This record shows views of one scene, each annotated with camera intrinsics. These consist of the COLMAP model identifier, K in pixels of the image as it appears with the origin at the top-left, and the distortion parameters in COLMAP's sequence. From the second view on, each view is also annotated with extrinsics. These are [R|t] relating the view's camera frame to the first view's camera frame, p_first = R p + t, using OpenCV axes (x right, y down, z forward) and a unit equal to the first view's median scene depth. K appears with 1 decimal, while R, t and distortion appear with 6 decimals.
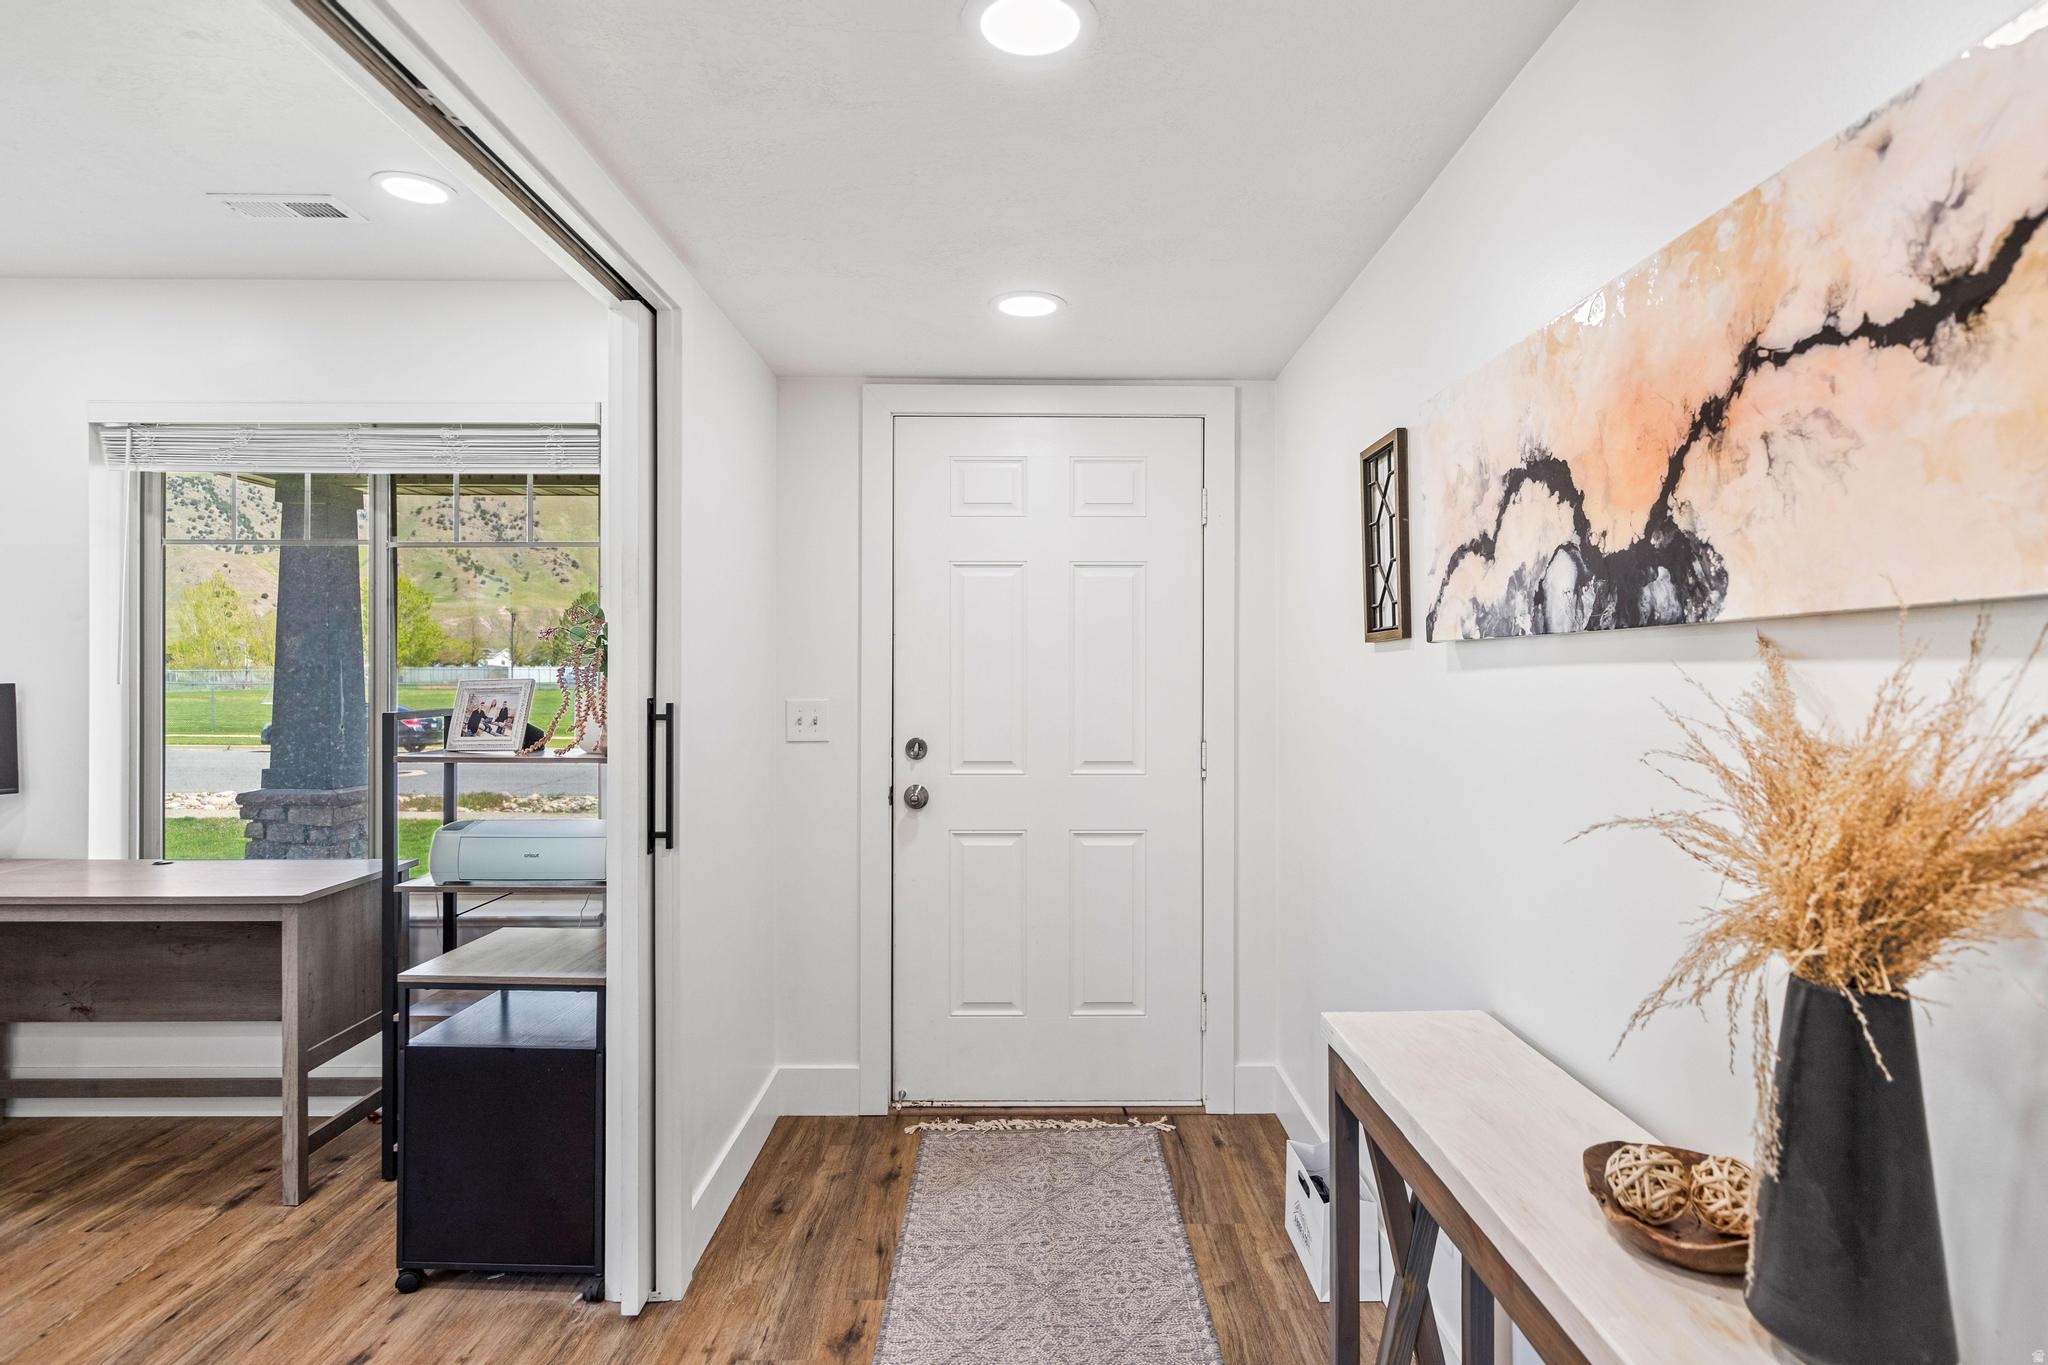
lens RADIAL K [[1057.5, 0, 1026.1], [0, 1057.5, 667.4], [0, 0, 1]] dist [-0.003020, 0.000198]
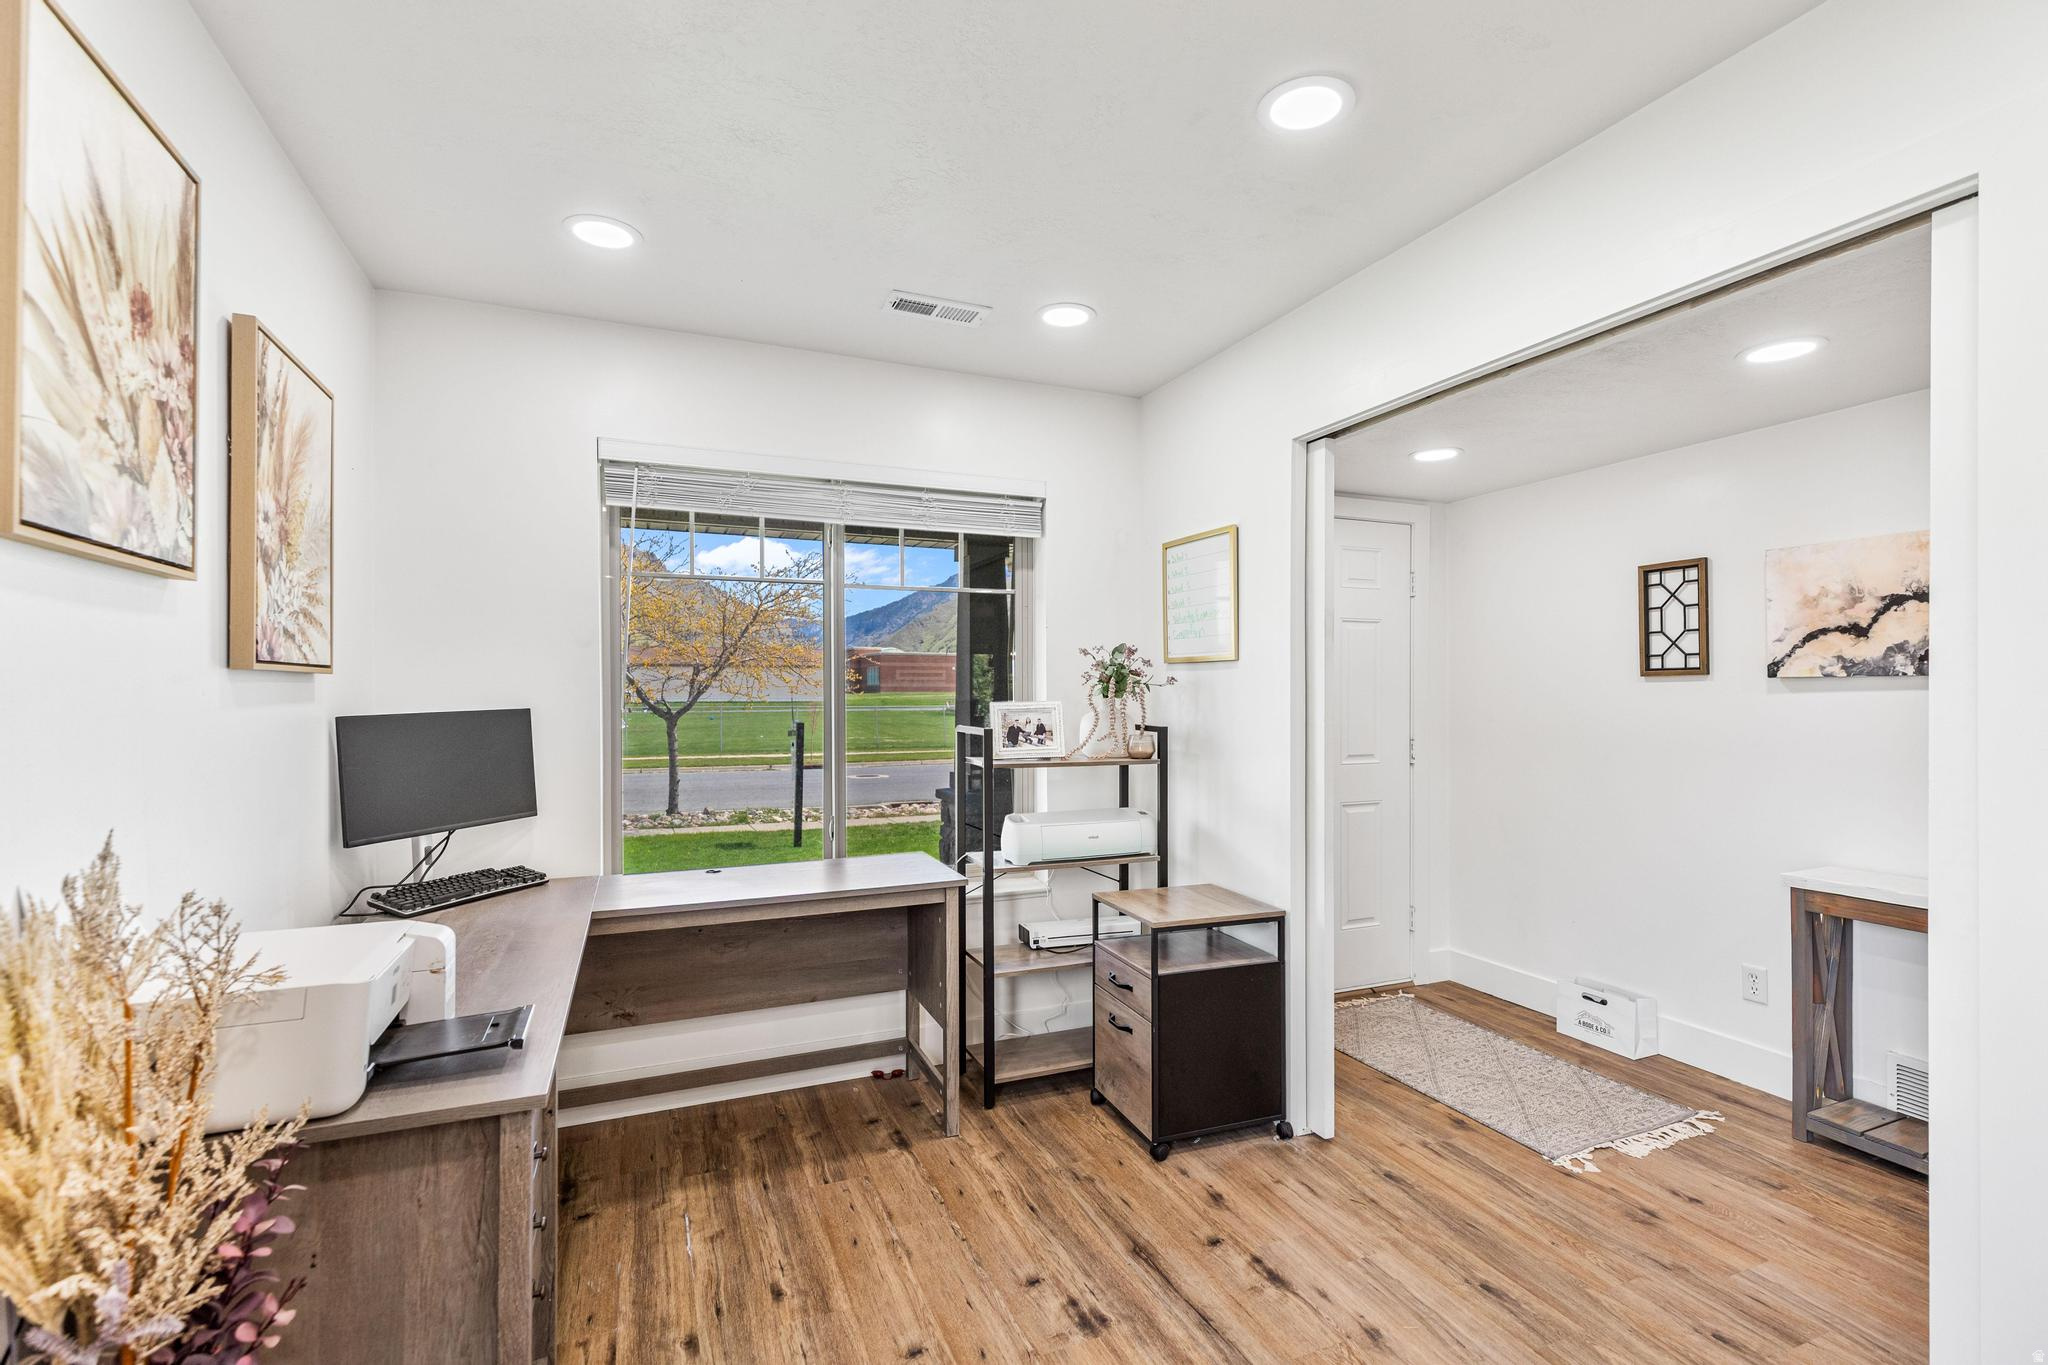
lens RADIAL K [[925.2, 0, 1023.7], [0, 925.2, 692.4], [0, 0, 1]] dist [0.003019, -0.000812]
pose [[0.925319, -0.003087, 0.379176, -0.973462], [0.001667, 0.999990, 0.004073, -0.004071], [-0.379185, -0.003137, 0.925316, -0.013034]]
